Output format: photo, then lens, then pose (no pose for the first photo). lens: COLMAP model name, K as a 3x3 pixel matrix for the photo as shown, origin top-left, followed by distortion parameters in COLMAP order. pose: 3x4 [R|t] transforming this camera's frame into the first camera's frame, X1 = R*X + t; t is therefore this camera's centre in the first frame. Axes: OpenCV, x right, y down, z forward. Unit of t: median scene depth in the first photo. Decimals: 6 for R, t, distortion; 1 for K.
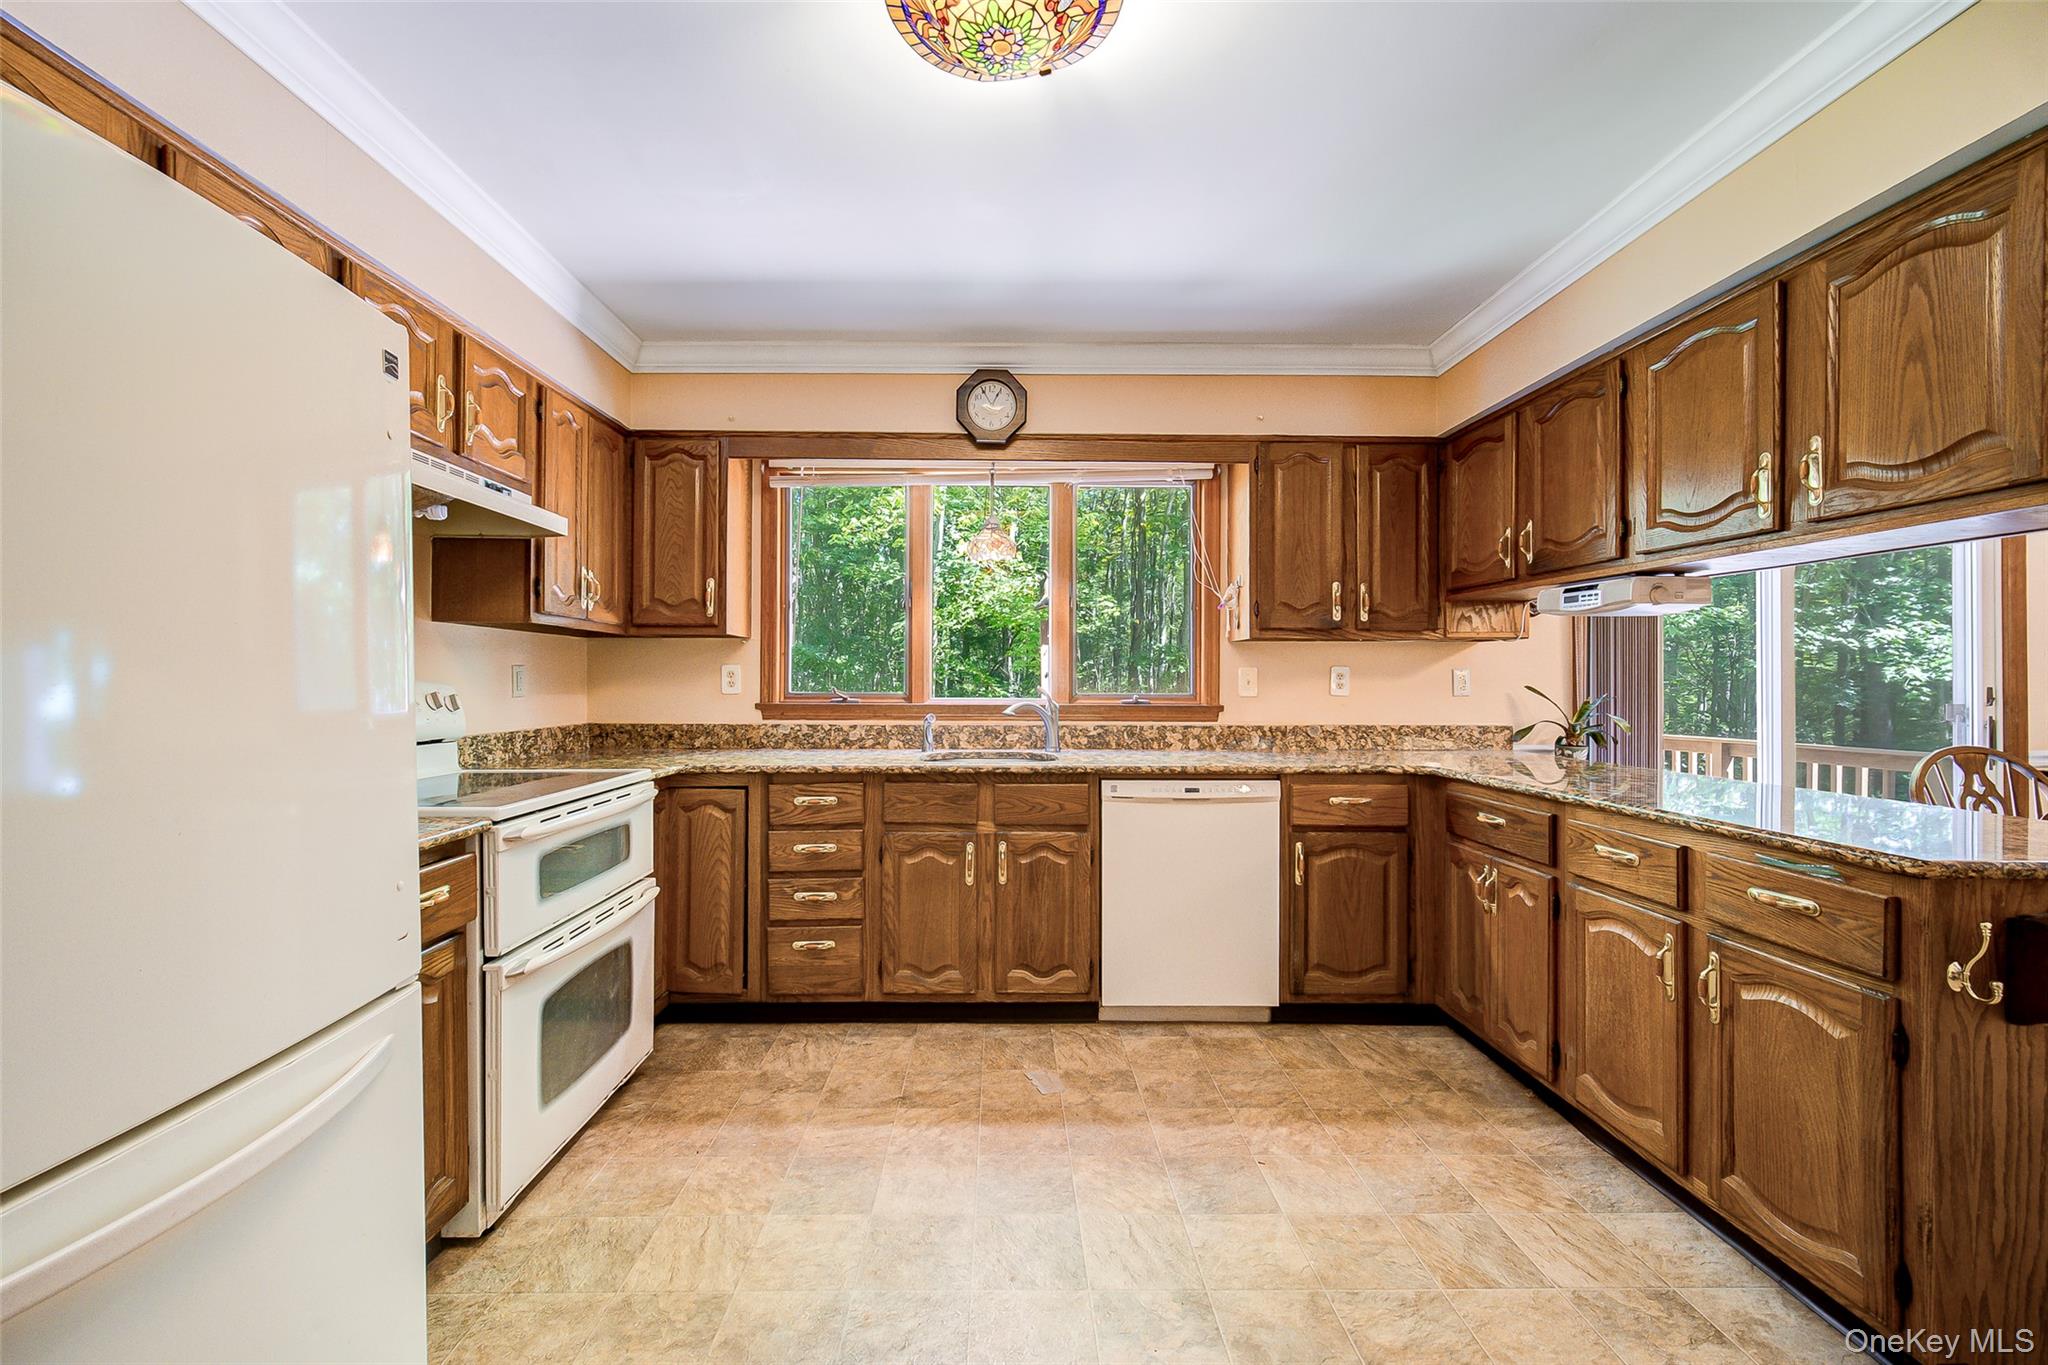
lens RADIAL K [[828.8, 0, 993.2], [0, 828.8, 679.9], [0, 0, 1]] dist [-0.002830, 0.000727]
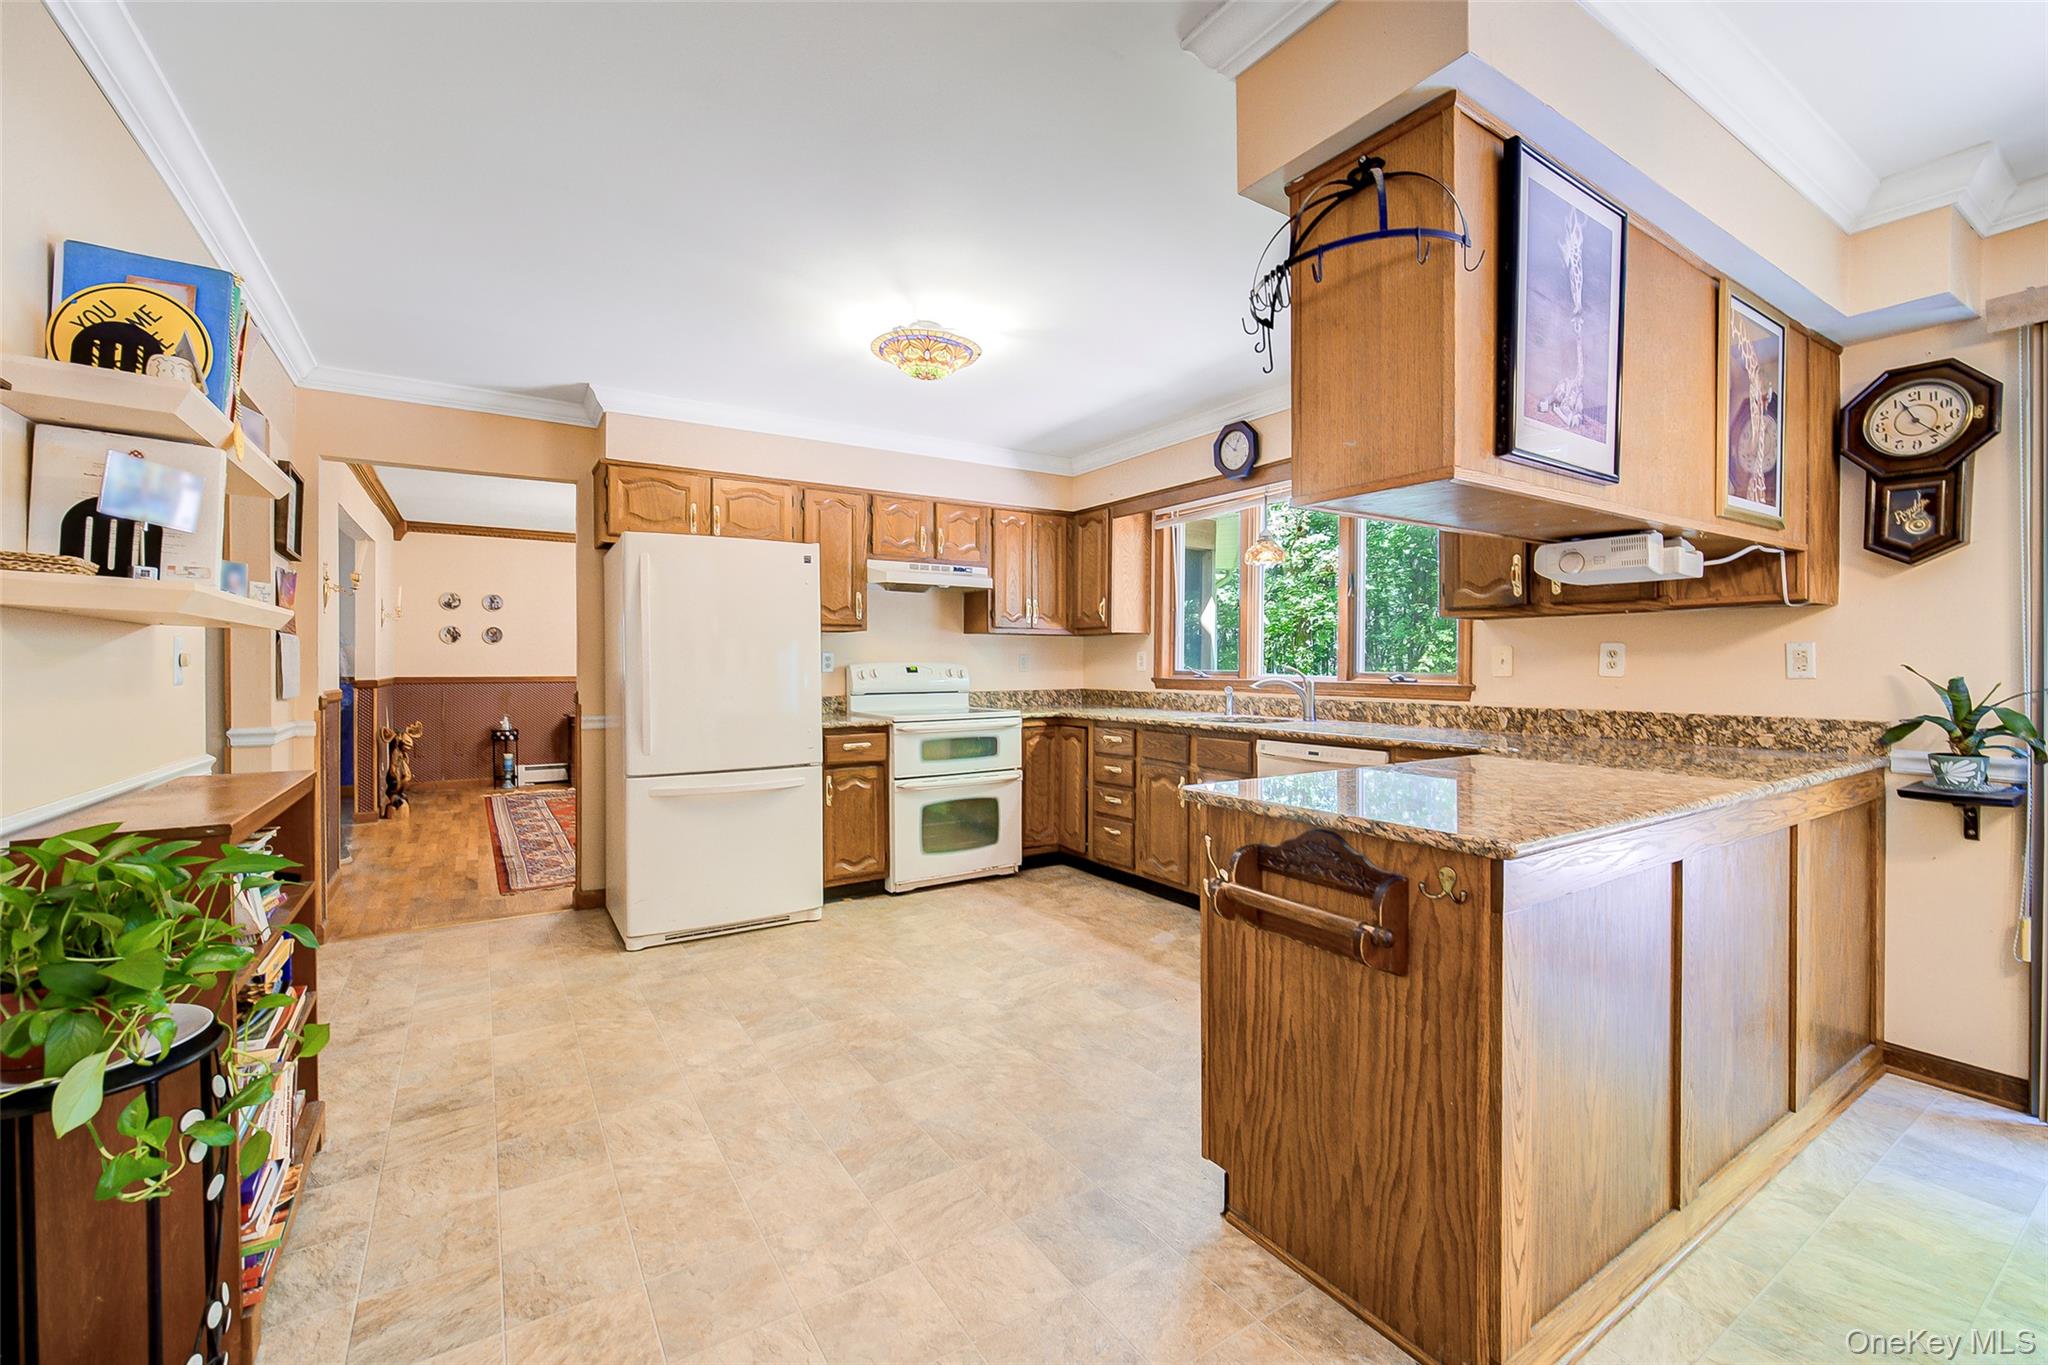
lens RADIAL K [[828.8, 0, 984.2], [0, 828.8, 665.9], [0, 0, 1]] dist [-0.002830, 0.000727]
pose [[0.510287, -0.001194, -0.860003, 1.005573], [0.003348, 0.999994, 0.000598, 0.006867], [0.859998, -0.003184, 0.510288, -0.002925]]
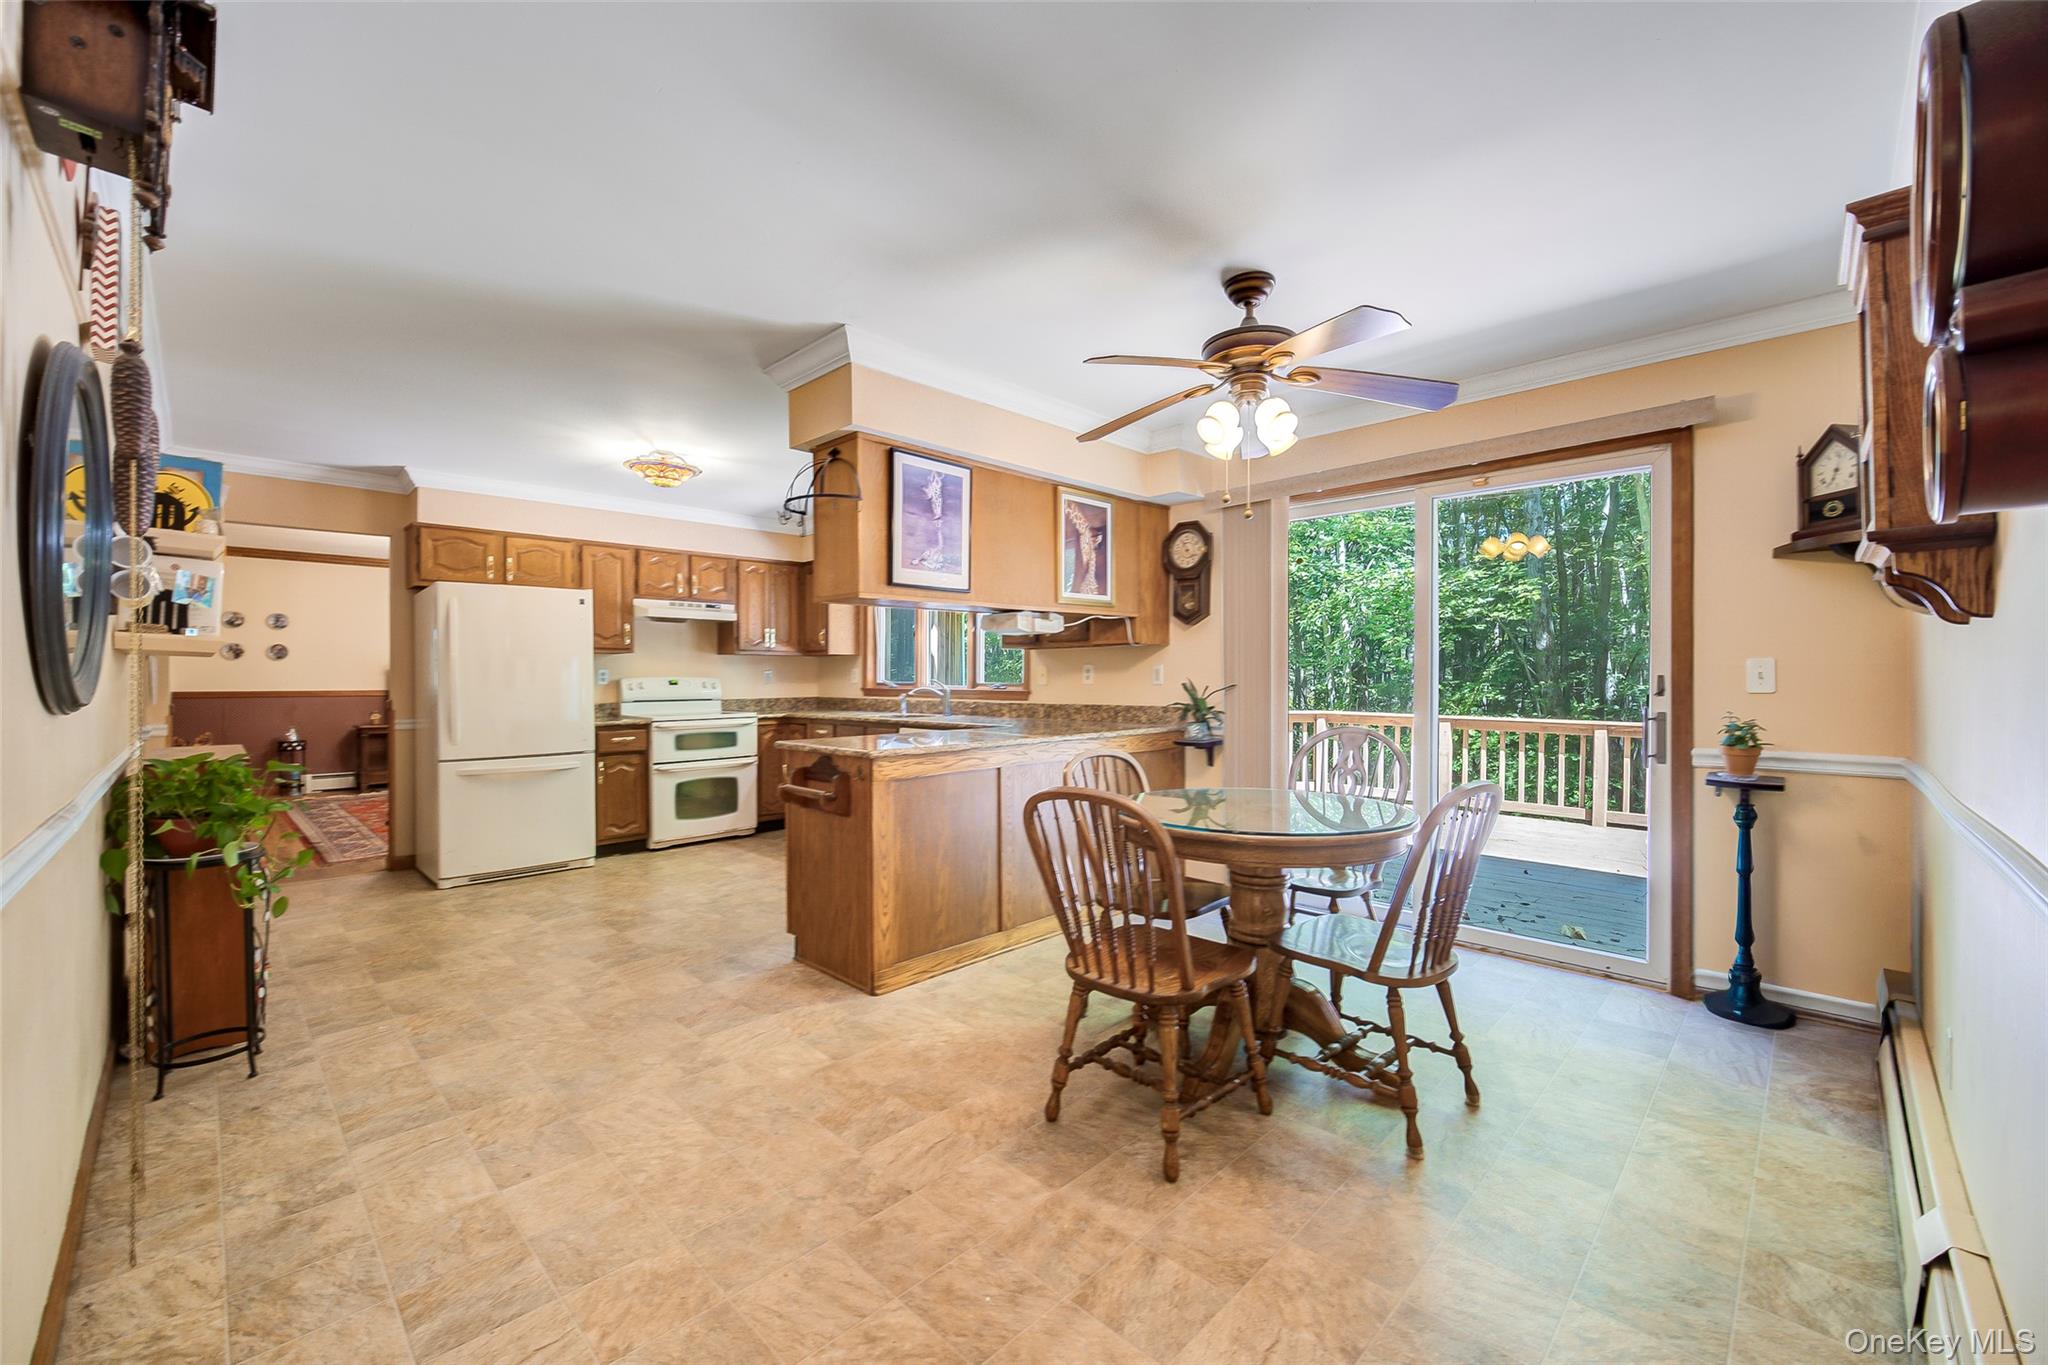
lens RADIAL K [[828.8, 0, 970.8], [0, 828.8, 674.7], [0, 0, 1]] dist [-0.002830, 0.000727]
pose [[0.671044, -0.007692, -0.741377, 1.656339], [0.006566, 0.999969, -0.004432, 0.009340], [0.741388, -0.001894, 0.671074, -0.160689]]
